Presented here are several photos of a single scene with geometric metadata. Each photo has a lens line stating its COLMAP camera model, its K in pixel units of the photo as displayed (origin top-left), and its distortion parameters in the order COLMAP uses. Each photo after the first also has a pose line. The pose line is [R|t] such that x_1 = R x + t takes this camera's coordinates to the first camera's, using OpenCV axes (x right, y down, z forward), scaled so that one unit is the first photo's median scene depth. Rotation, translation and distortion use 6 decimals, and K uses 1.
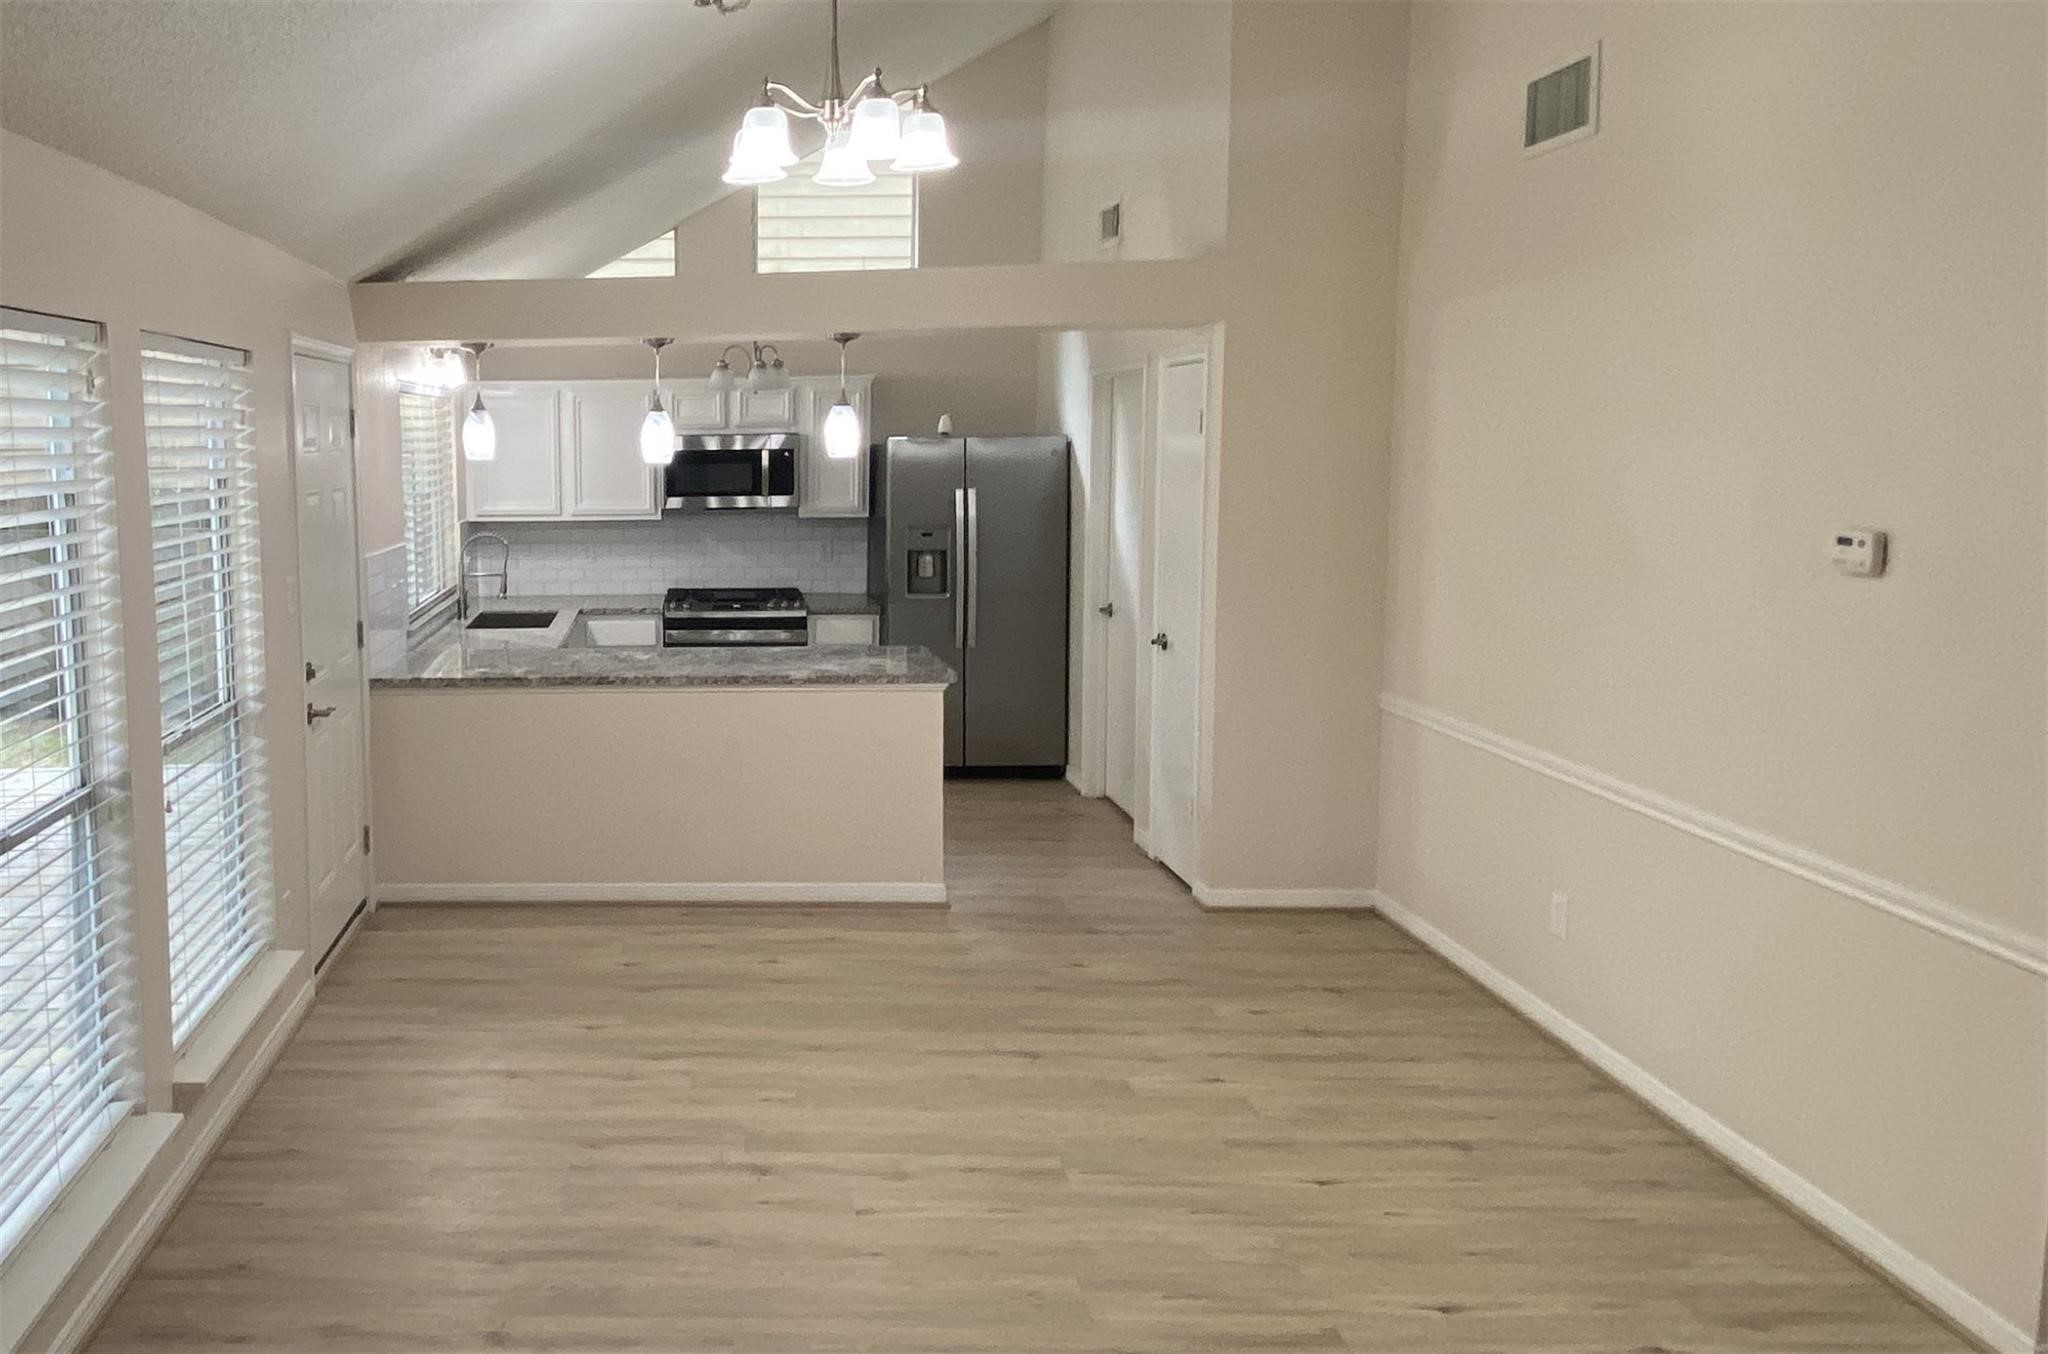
lens RADIAL K [[1766.9, 0, 1024.0], [0, 1766.9, 677.0], [0, 0, 1]] dist [0.059174, -0.011979]
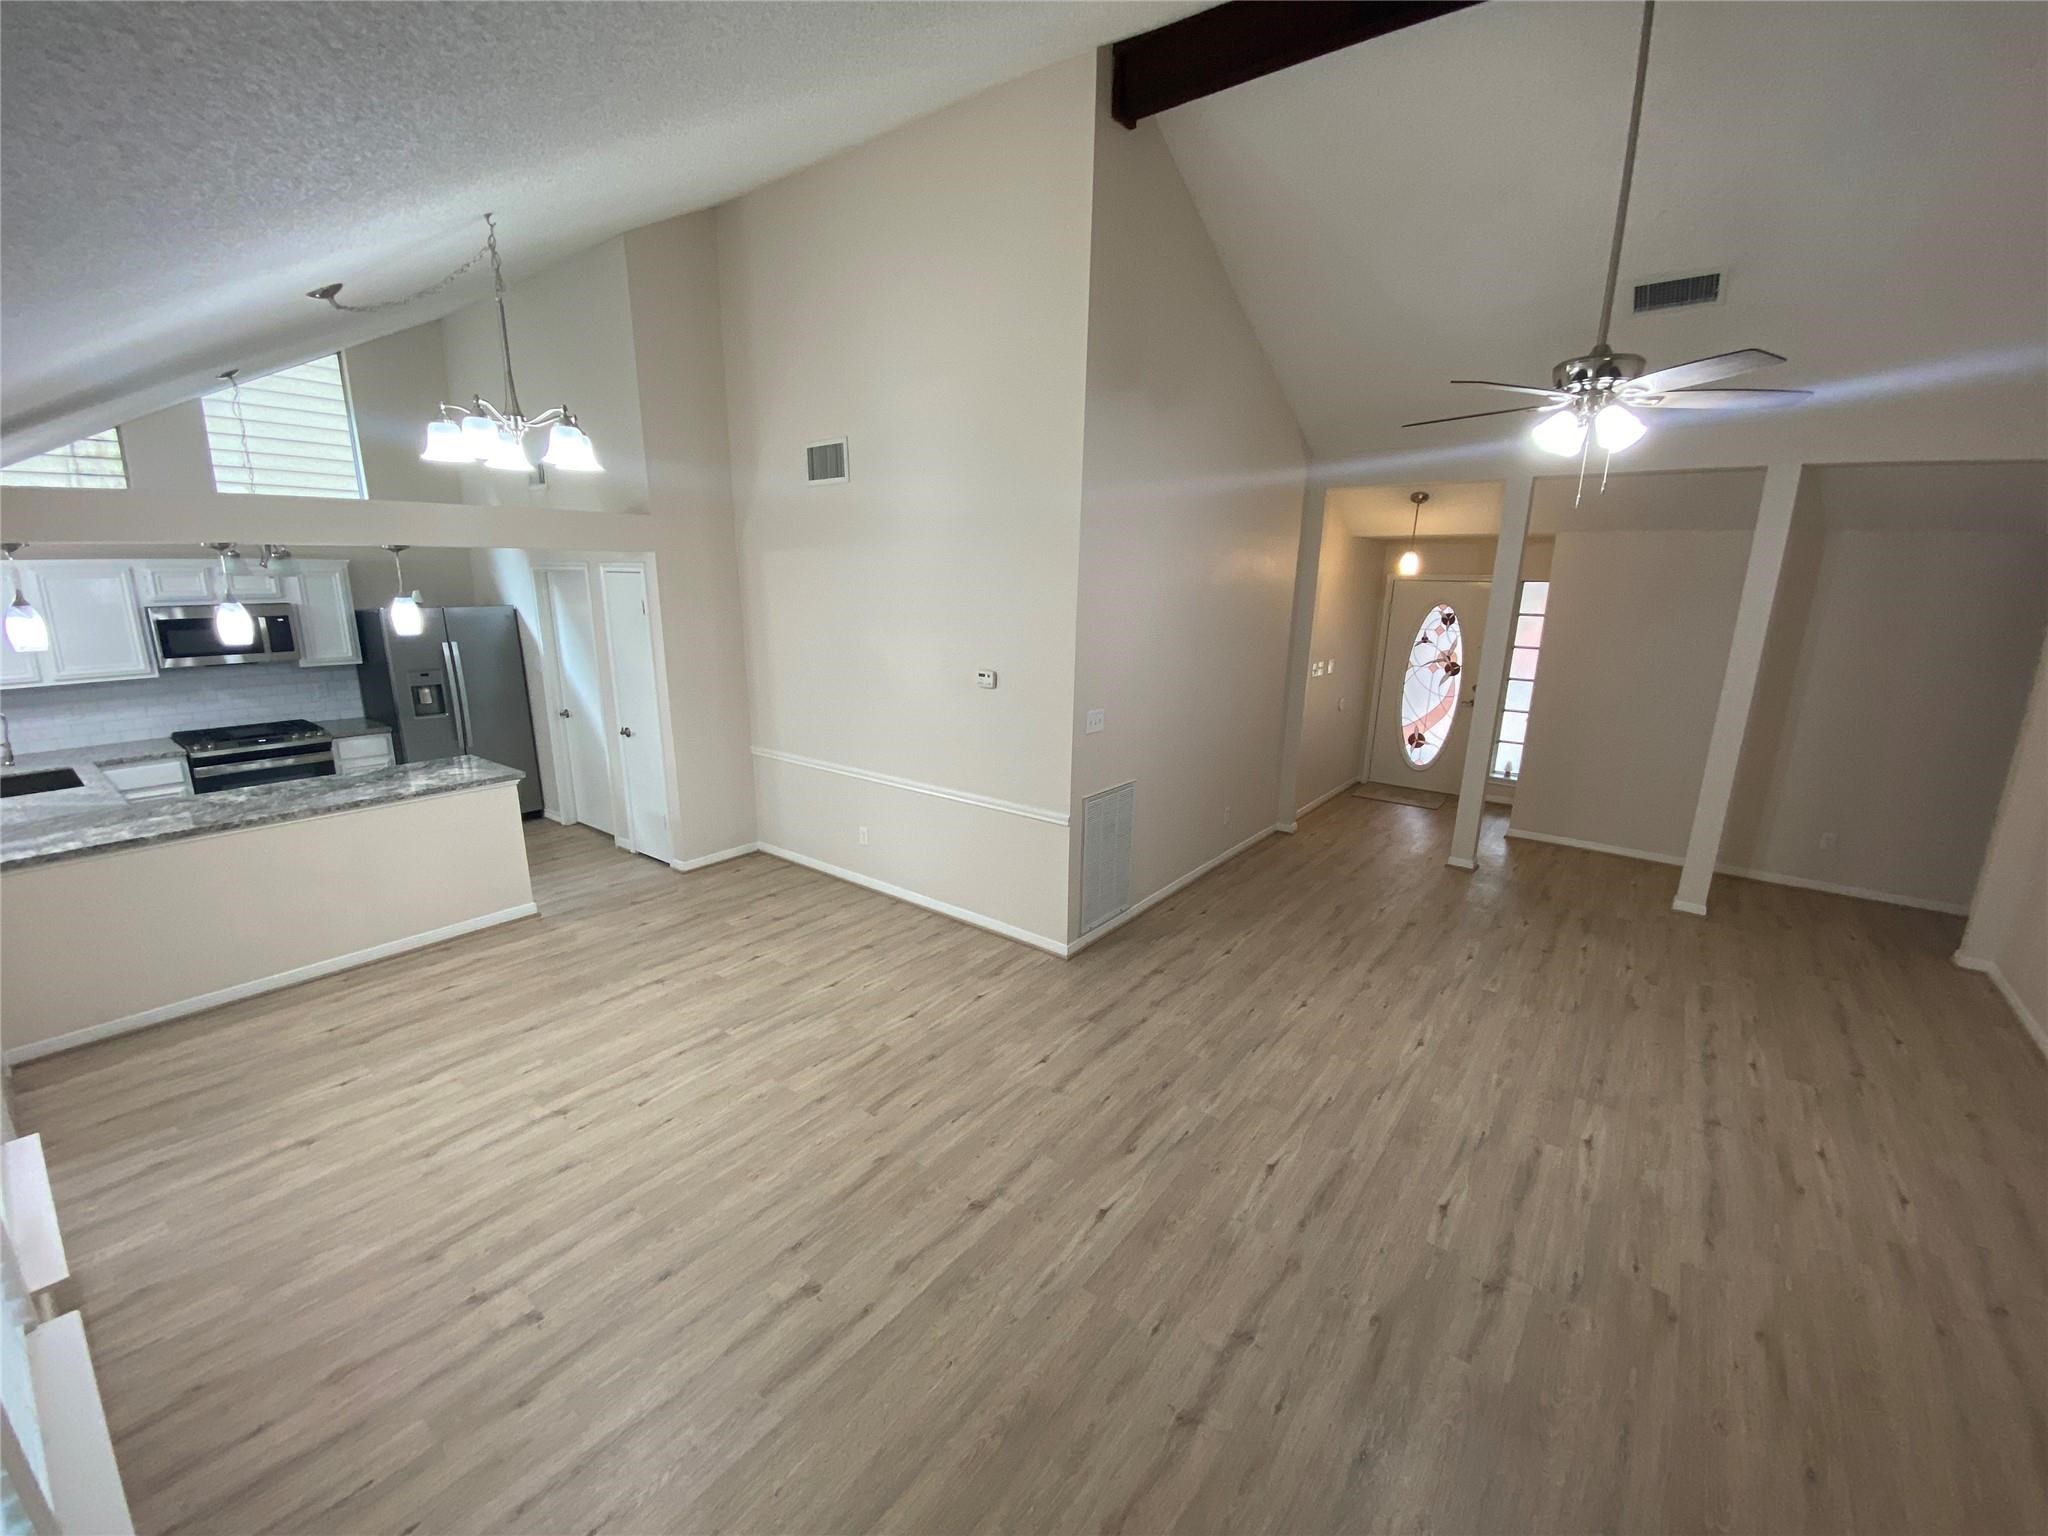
lens RADIAL K [[856.6, 0, 1024.0], [0, 856.6, 768.0], [0, 0, 1]] dist [0.075030, -0.043504]
pose [[0.559211, -0.166006, 0.812235, -0.460074], [0.039403, 0.983961, 0.173976, -0.134814], [-0.828089, -0.065284, 0.556783, 0.214552]]
